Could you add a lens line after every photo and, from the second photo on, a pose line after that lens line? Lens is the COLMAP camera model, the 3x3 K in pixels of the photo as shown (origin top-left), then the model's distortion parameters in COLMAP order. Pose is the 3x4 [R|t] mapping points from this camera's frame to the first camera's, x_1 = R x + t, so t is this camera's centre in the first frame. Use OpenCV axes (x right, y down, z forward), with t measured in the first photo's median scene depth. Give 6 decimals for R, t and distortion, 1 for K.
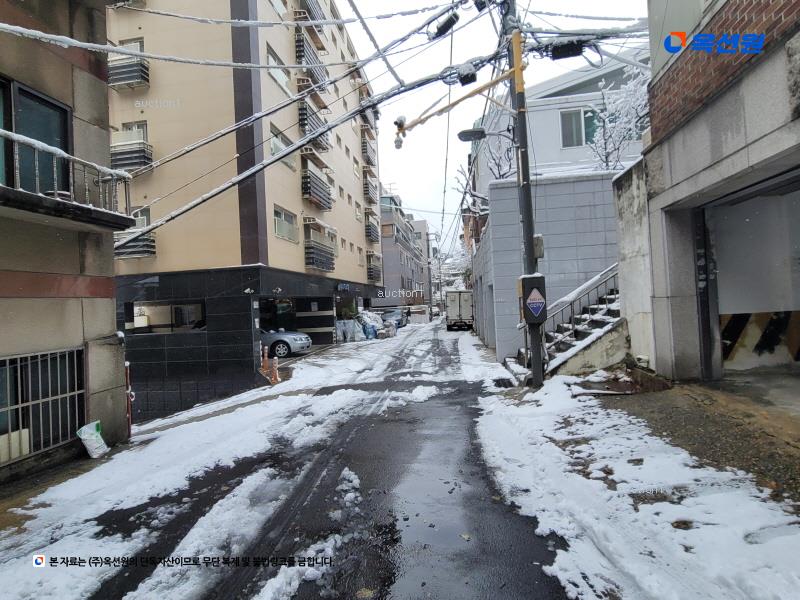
lens RADIAL K [[428.2, 0, 400.0], [0, 428.2, 300.0], [0, 0, 1]] dist [-0.000697, -0.000519]
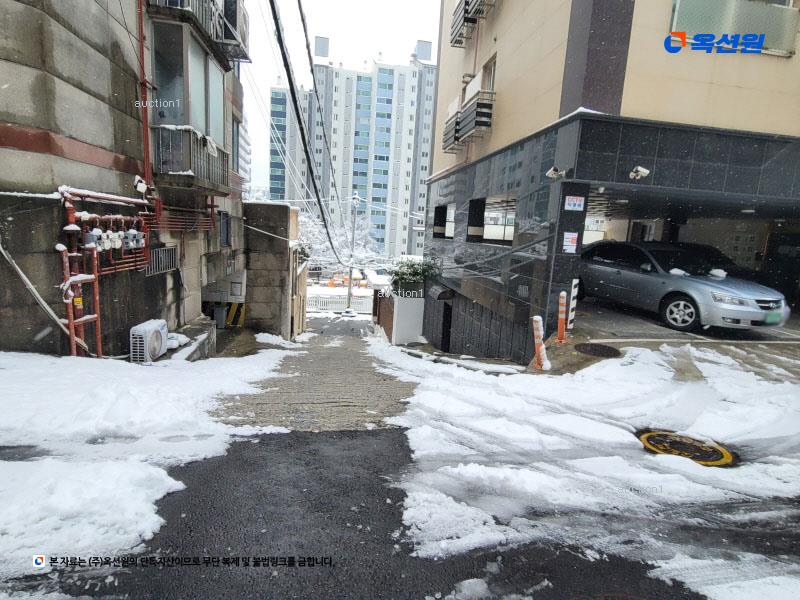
lens RADIAL K [[428.2, 0, 400.0], [0, 428.2, 300.0], [0, 0, 1]] dist [-0.000697, -0.000519]
pose [[0.283599, 0.229205, -0.931148, 0.055070], [-0.066713, 0.973378, 0.219282, 0.016386], [0.956620, -0.000069, 0.291340, 0.456323]]
